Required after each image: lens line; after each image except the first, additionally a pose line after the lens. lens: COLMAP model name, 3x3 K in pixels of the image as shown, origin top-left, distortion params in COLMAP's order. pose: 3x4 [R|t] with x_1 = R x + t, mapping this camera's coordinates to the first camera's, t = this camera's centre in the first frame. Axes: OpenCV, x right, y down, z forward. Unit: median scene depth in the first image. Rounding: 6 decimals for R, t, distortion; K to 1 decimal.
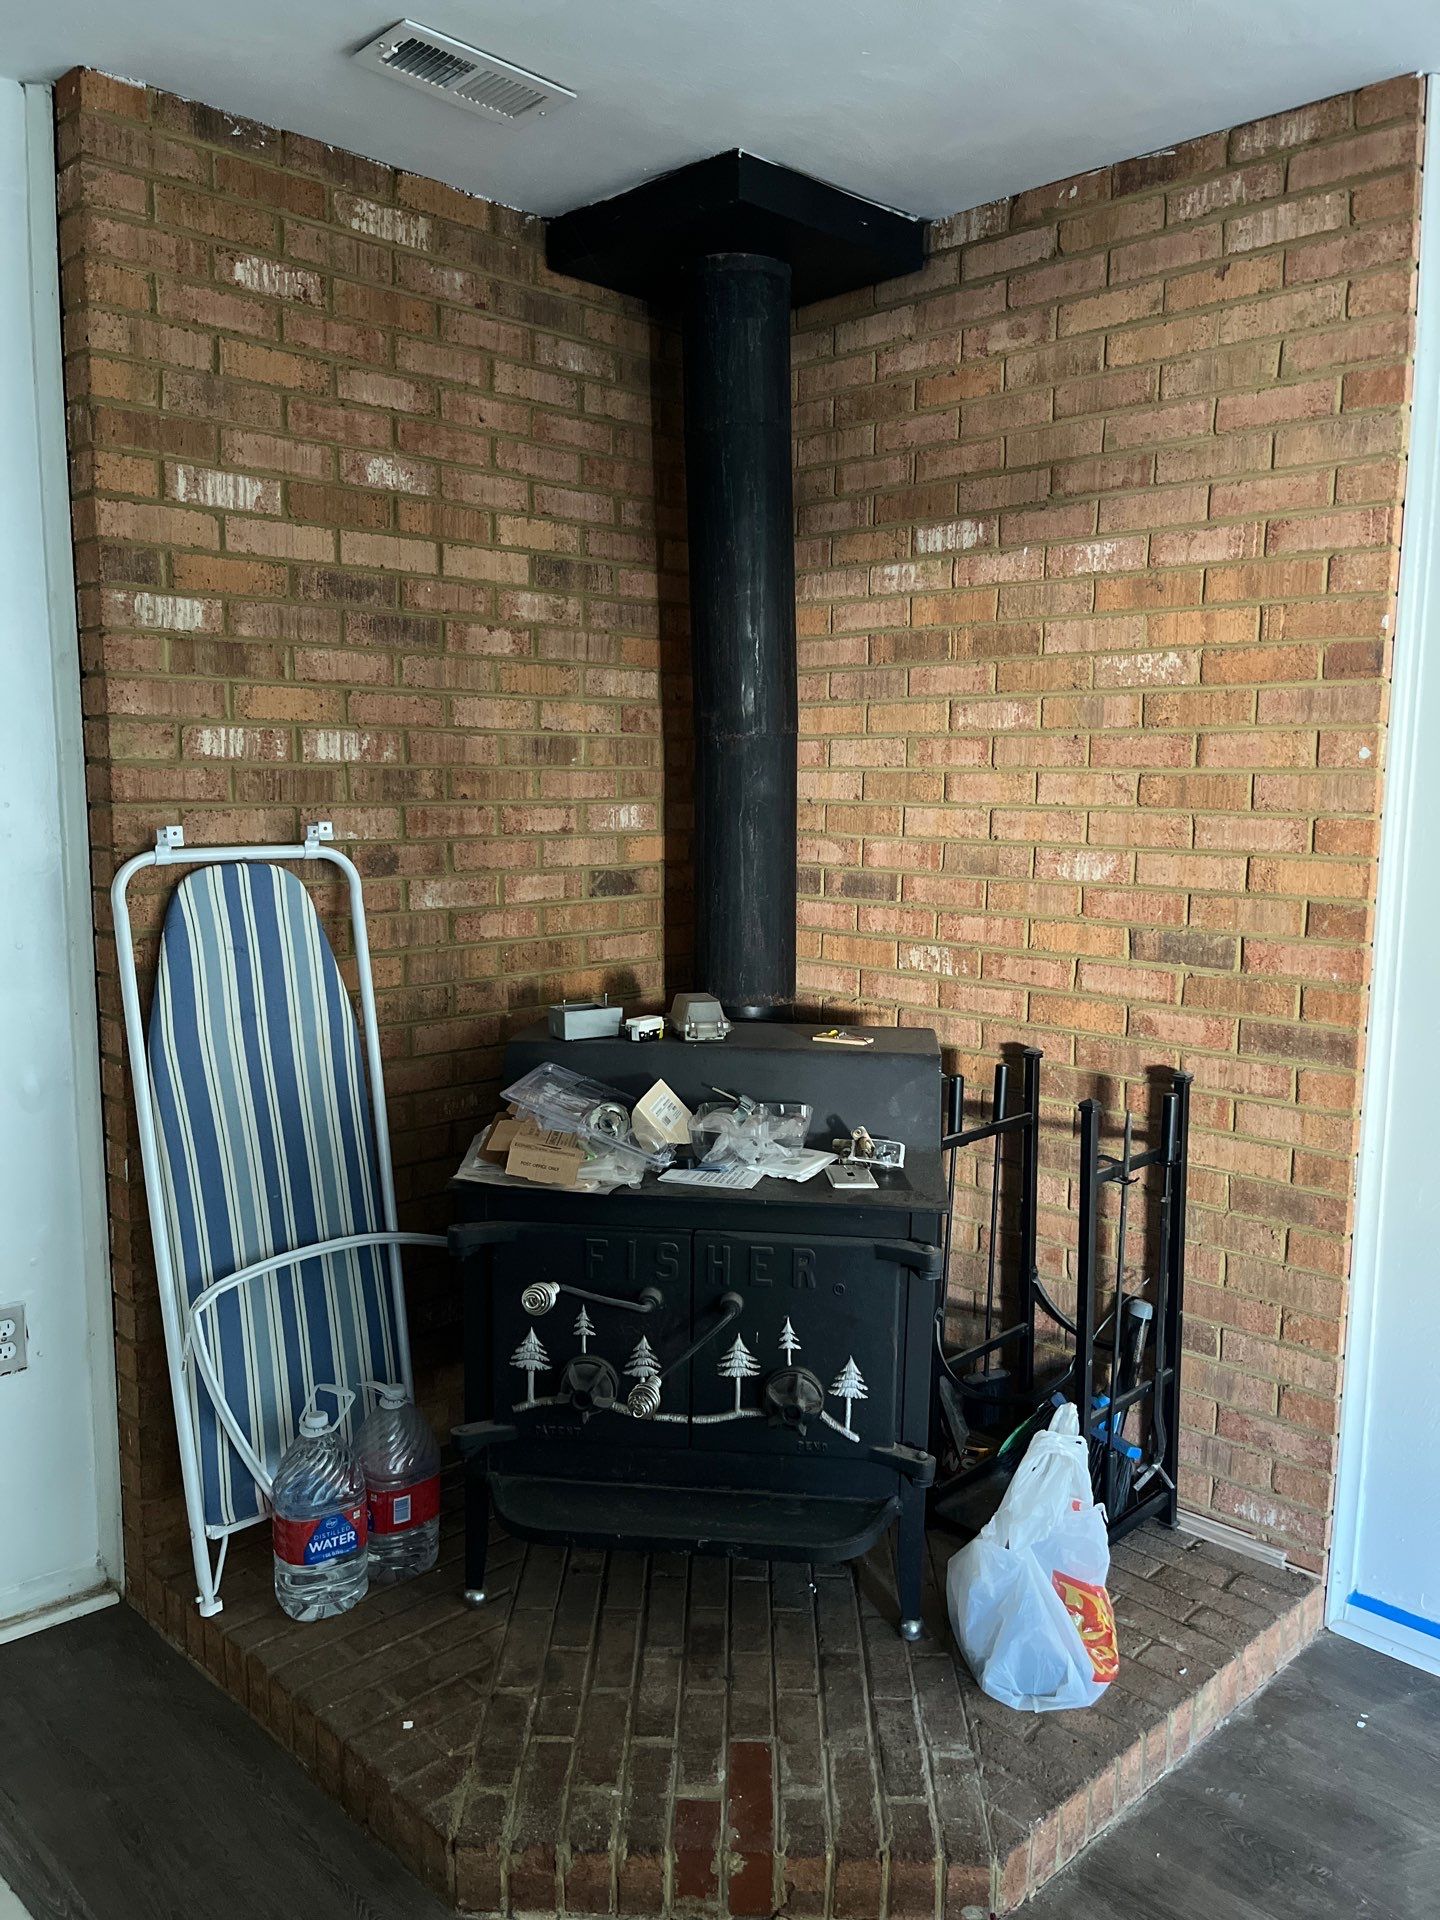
lens RADIAL K [[1471.1, 0, 718.8], [0, 1471.1, 950.5], [0, 0, 1]] dist [0.005855, 0.011905]
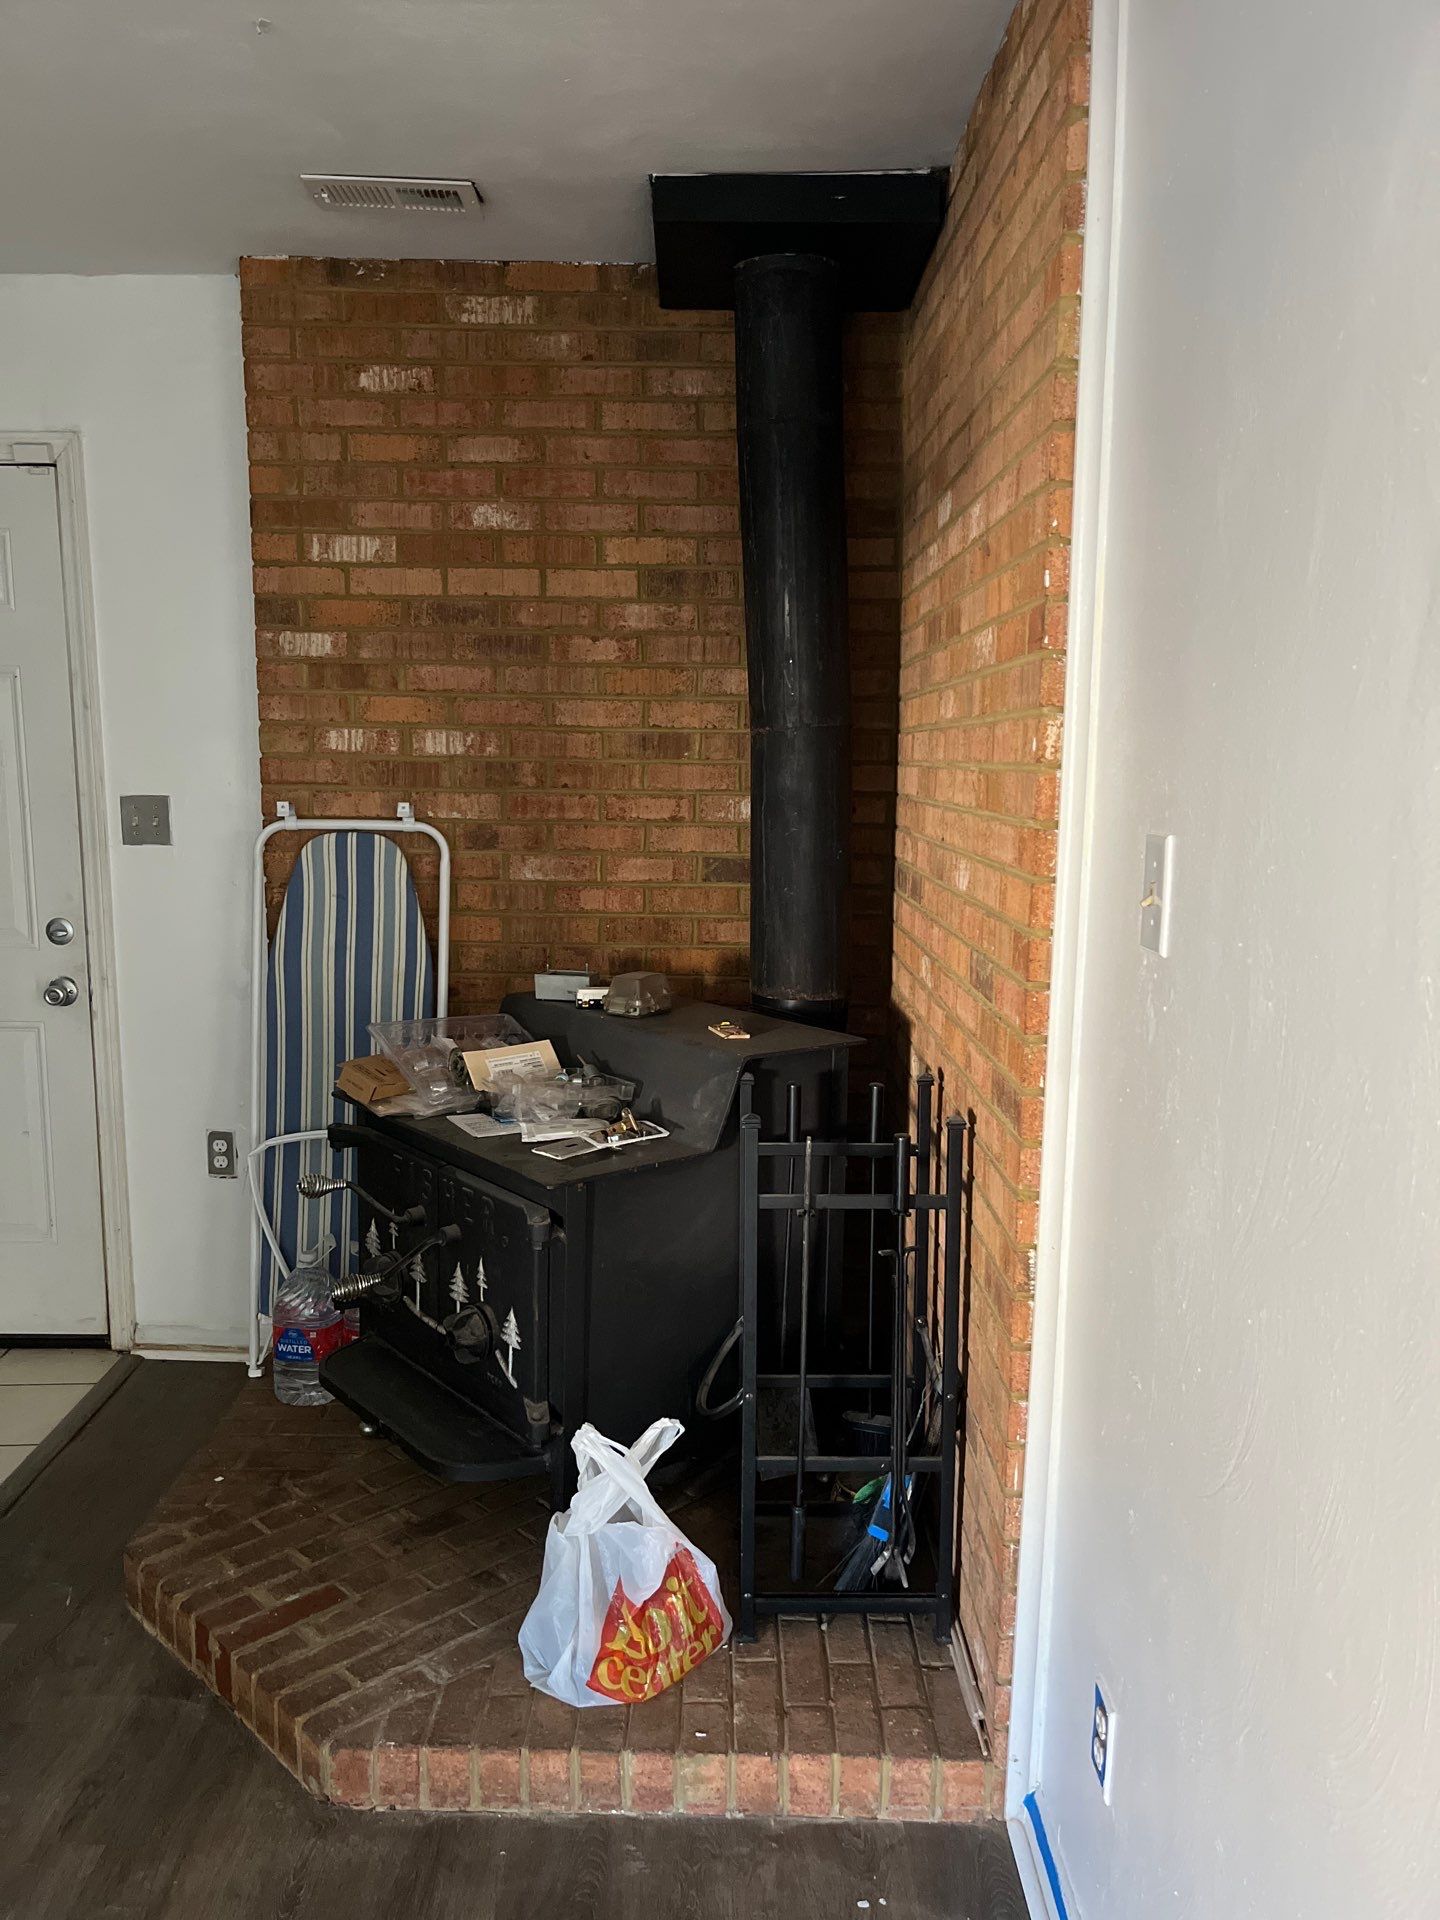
lens RADIAL K [[1470.3, 0, 720.0], [0, 1470.3, 960.0], [0, 0, 1]] dist [0.007612, -0.005694]
pose [[0.704598, 0.096745, -0.702981, 0.789370], [-0.094028, 0.994656, 0.042641, -0.030684], [0.703350, 0.036055, 0.709929, 0.285837]]
